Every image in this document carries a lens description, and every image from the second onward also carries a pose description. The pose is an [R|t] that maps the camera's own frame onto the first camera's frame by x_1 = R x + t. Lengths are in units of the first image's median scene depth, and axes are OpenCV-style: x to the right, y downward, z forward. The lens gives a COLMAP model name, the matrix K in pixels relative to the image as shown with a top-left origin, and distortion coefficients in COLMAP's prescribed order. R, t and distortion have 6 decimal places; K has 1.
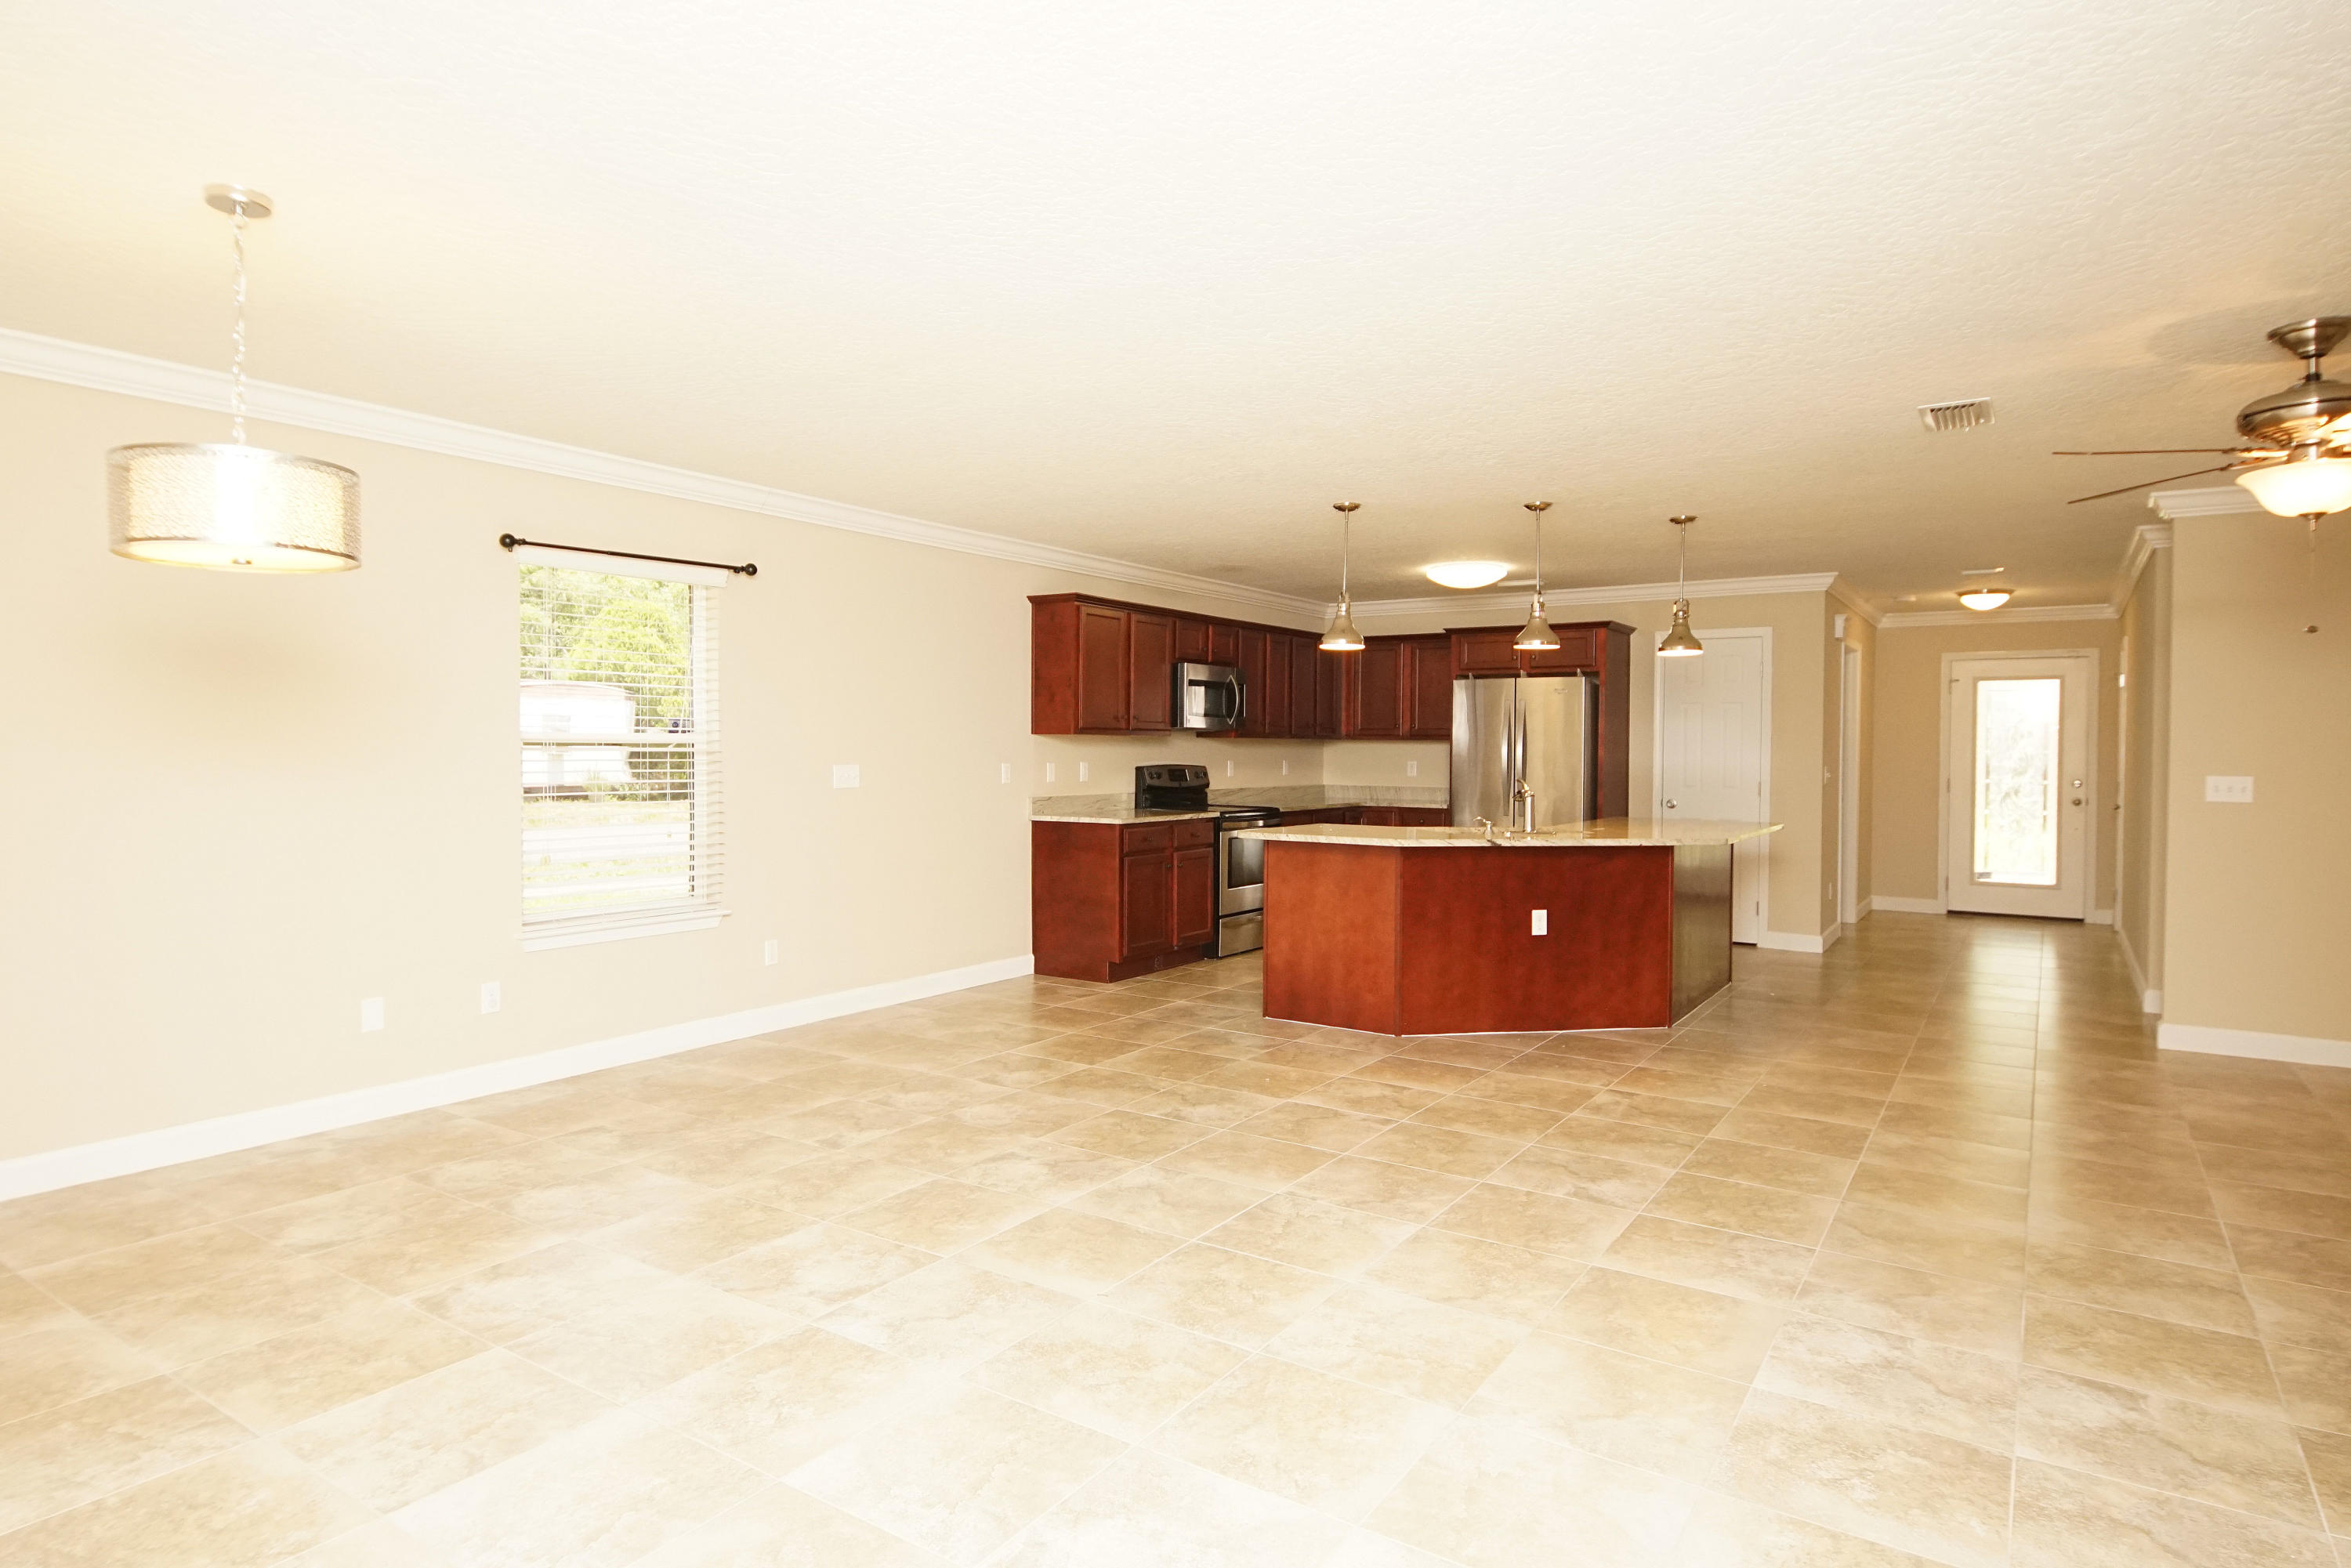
lens RADIAL K [[1310.9, 0, 1162.3], [0, 1310.9, 770.9], [0, 0, 1]] dist [0.030353, -0.026775]
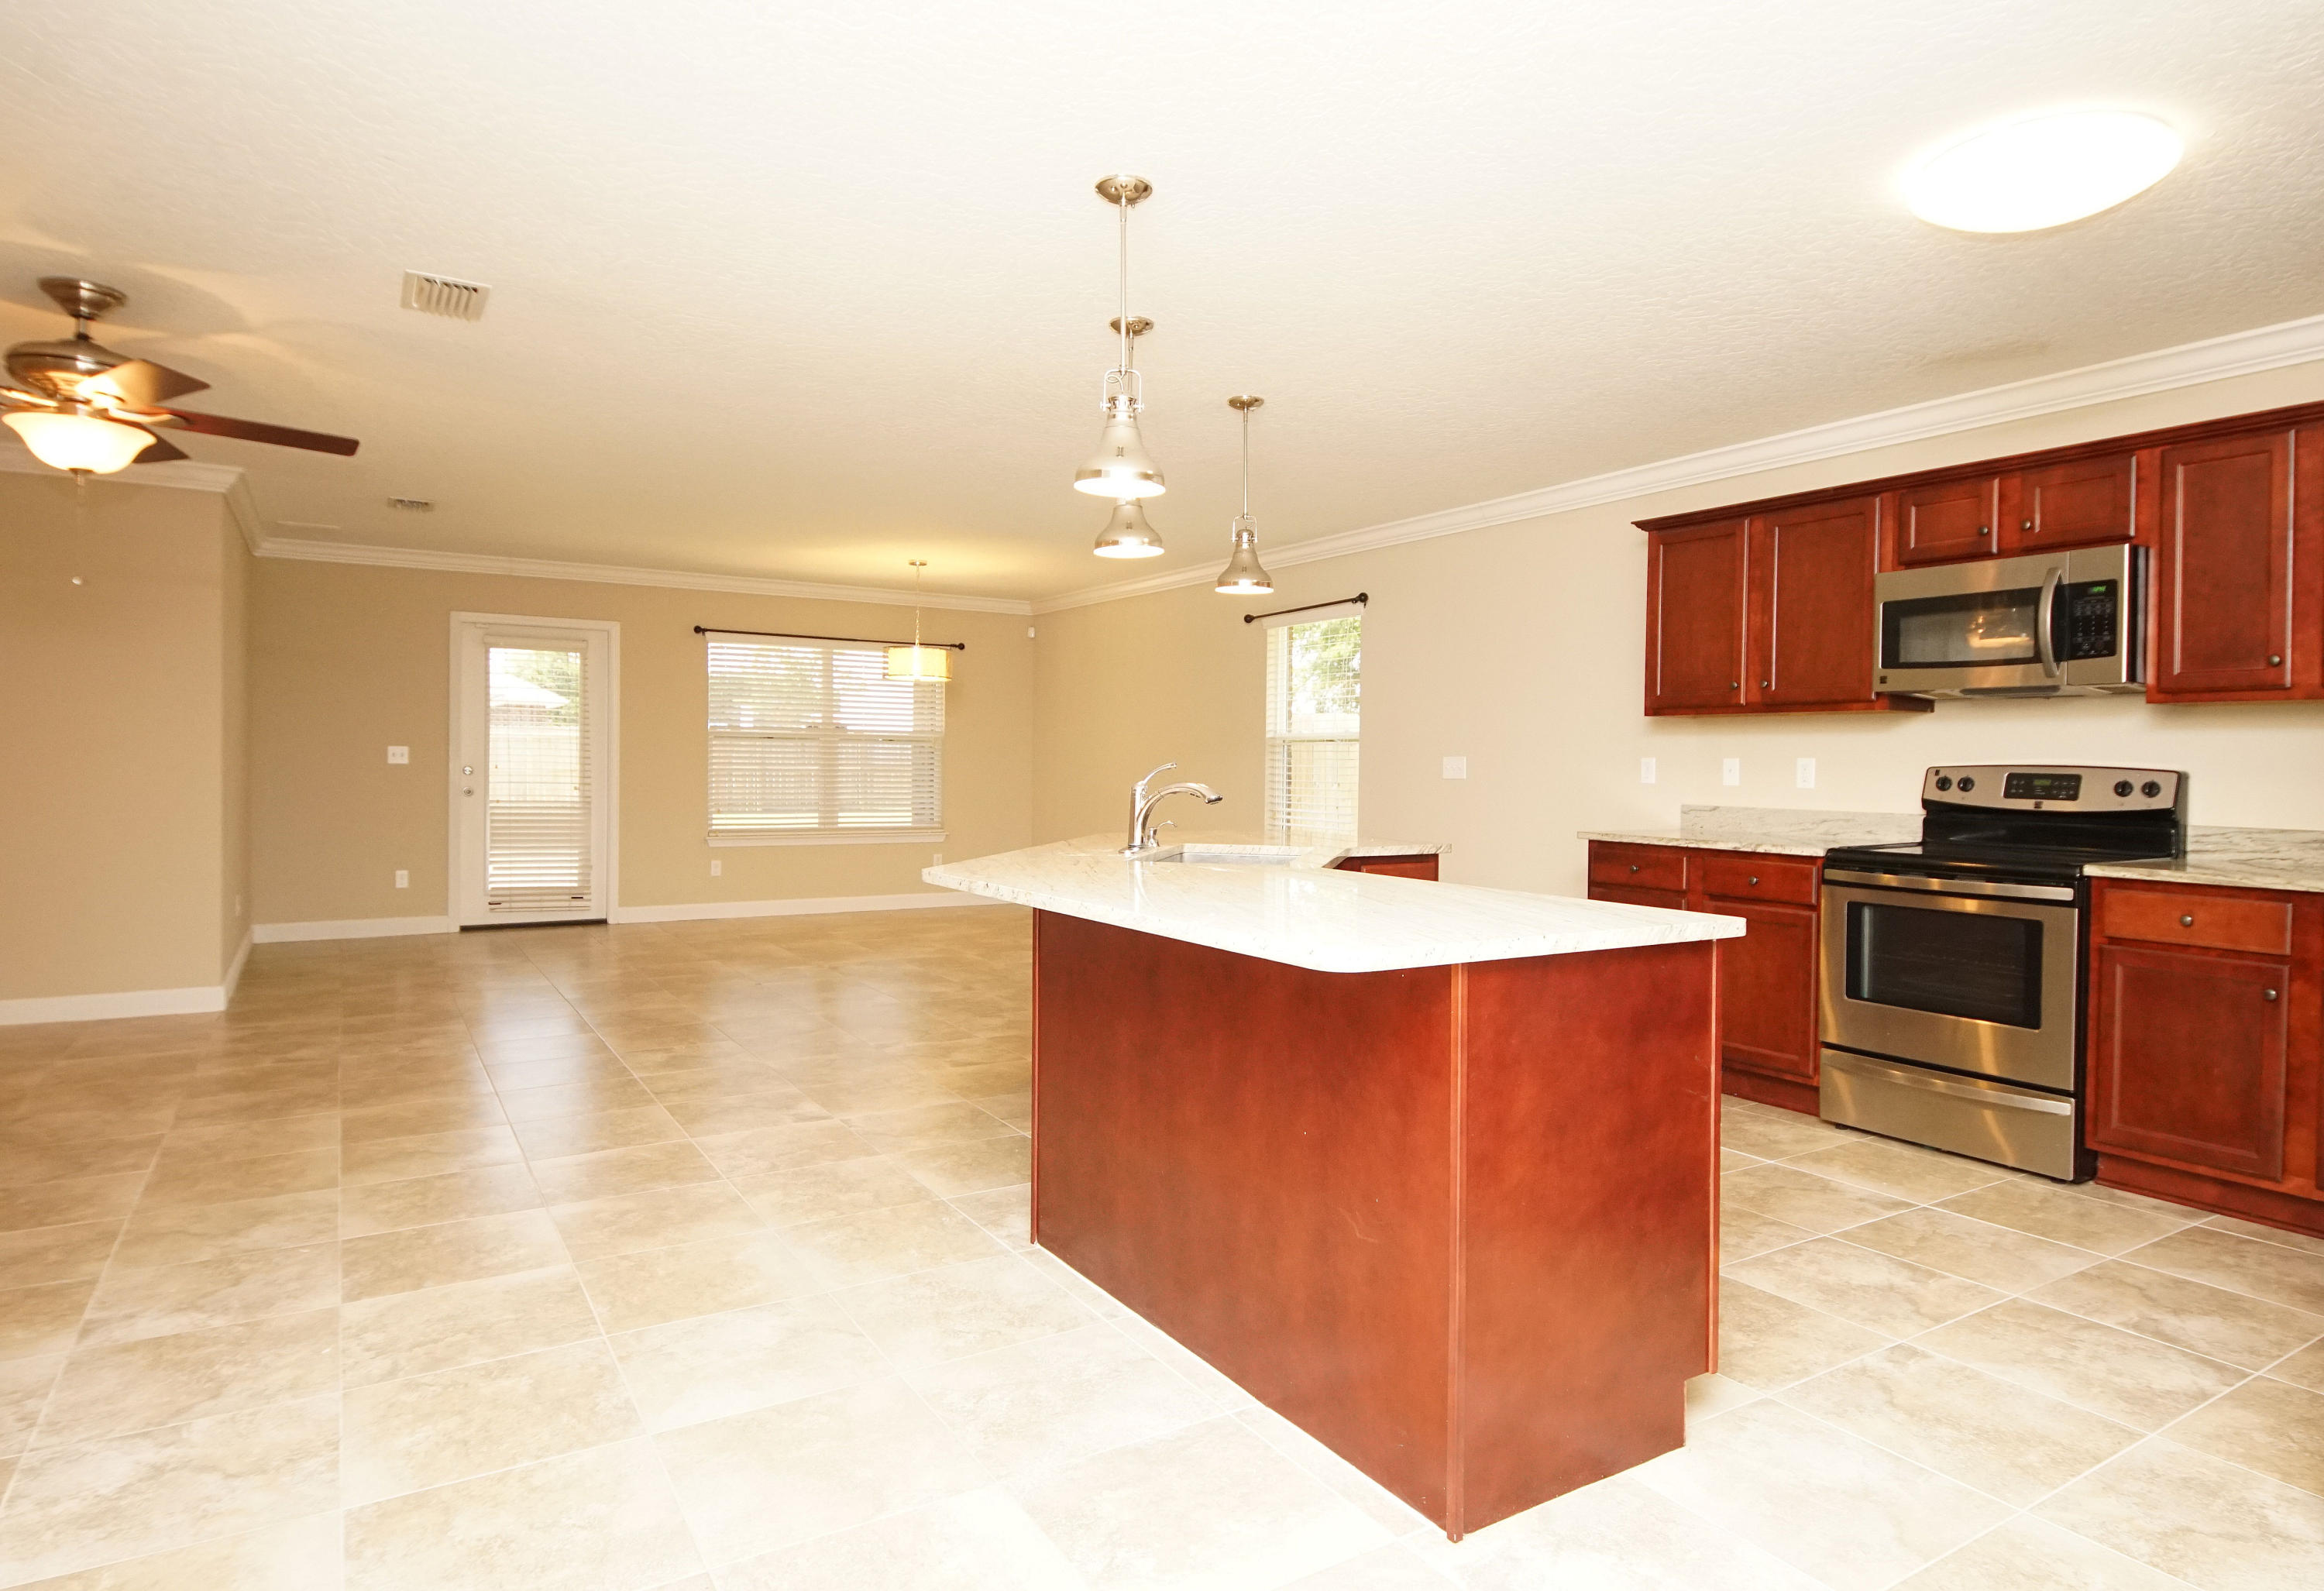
lens RADIAL K [[1319.6, 0, 1173.3], [0, 1319.6, 782.3], [0, 0, 1]] dist [0.014747, -0.012424]
pose [[-0.405636, 0.003880, -0.914026, 0.794229], [-0.029380, 0.999419, 0.017281, 0.003934], [0.913562, 0.033864, -0.405286, 1.191205]]
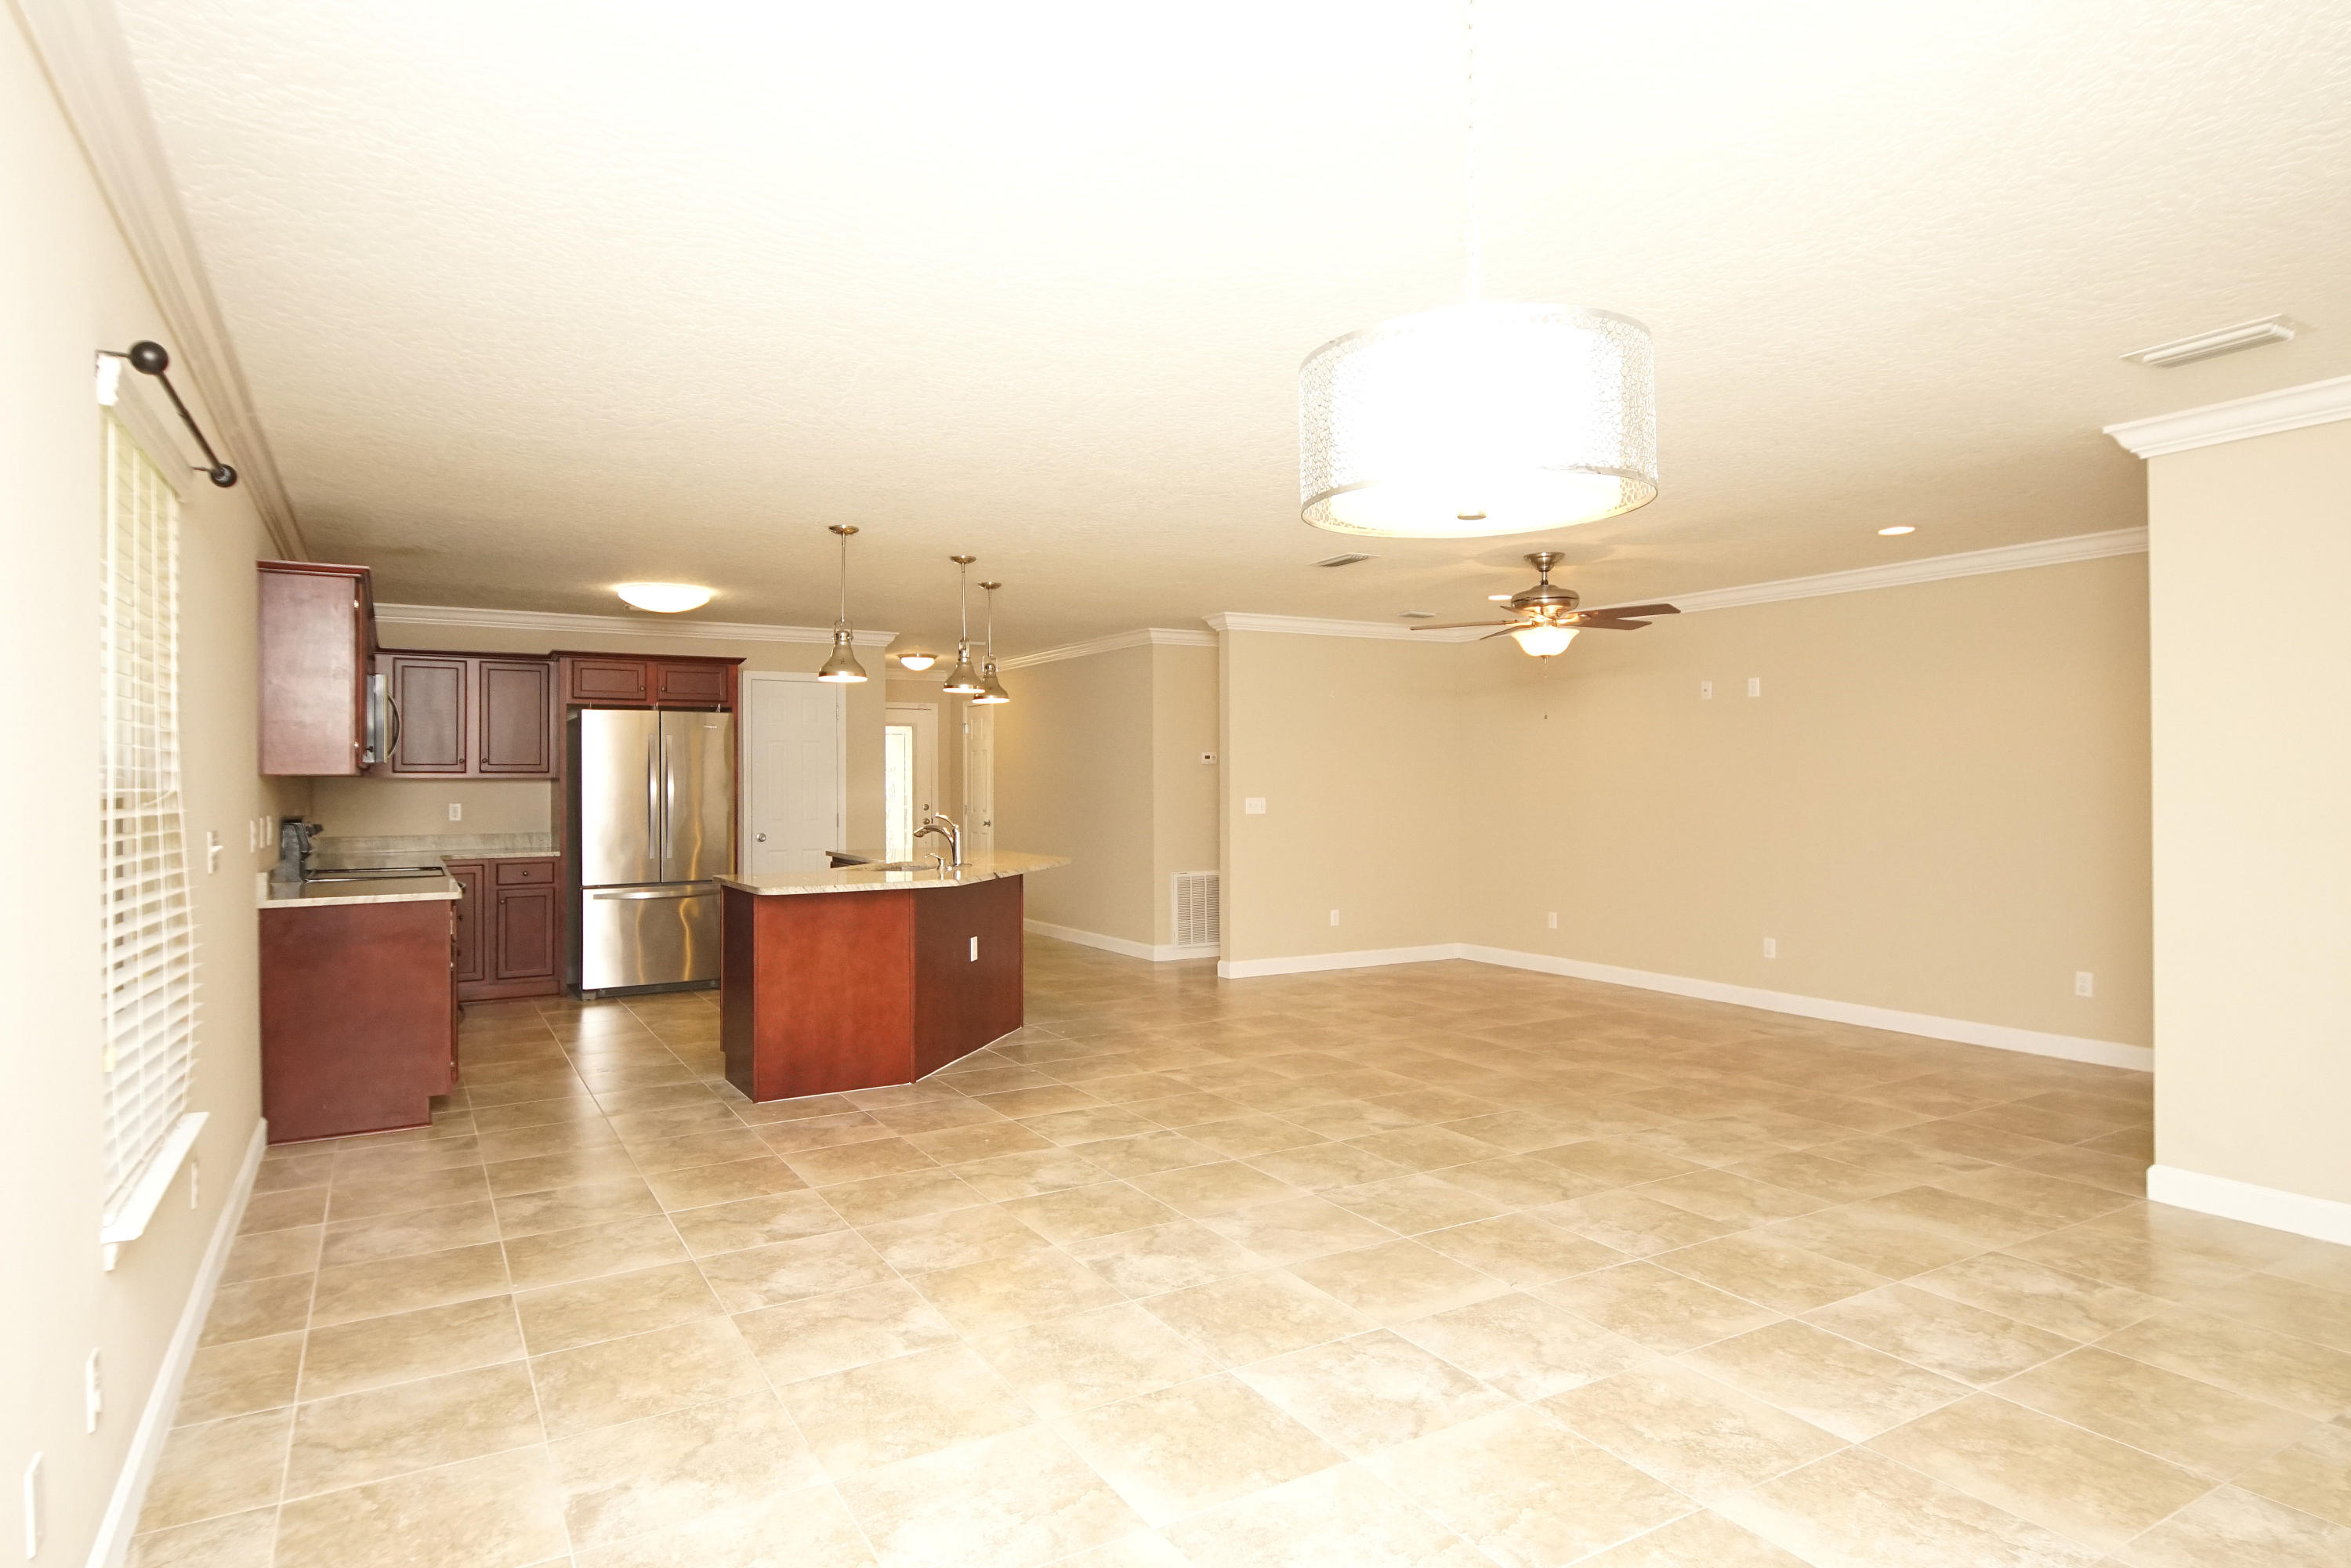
lens RADIAL K [[1310.9, 0, 1154.7], [0, 1310.9, 767.7], [0, 0, 1]] dist [0.030353, -0.026775]
pose [[0.438420, -0.000782, 0.898770, -0.562637], [0.023593, 0.999665, -0.010639, -0.015749], [-0.898460, 0.025869, 0.438292, 0.369149]]
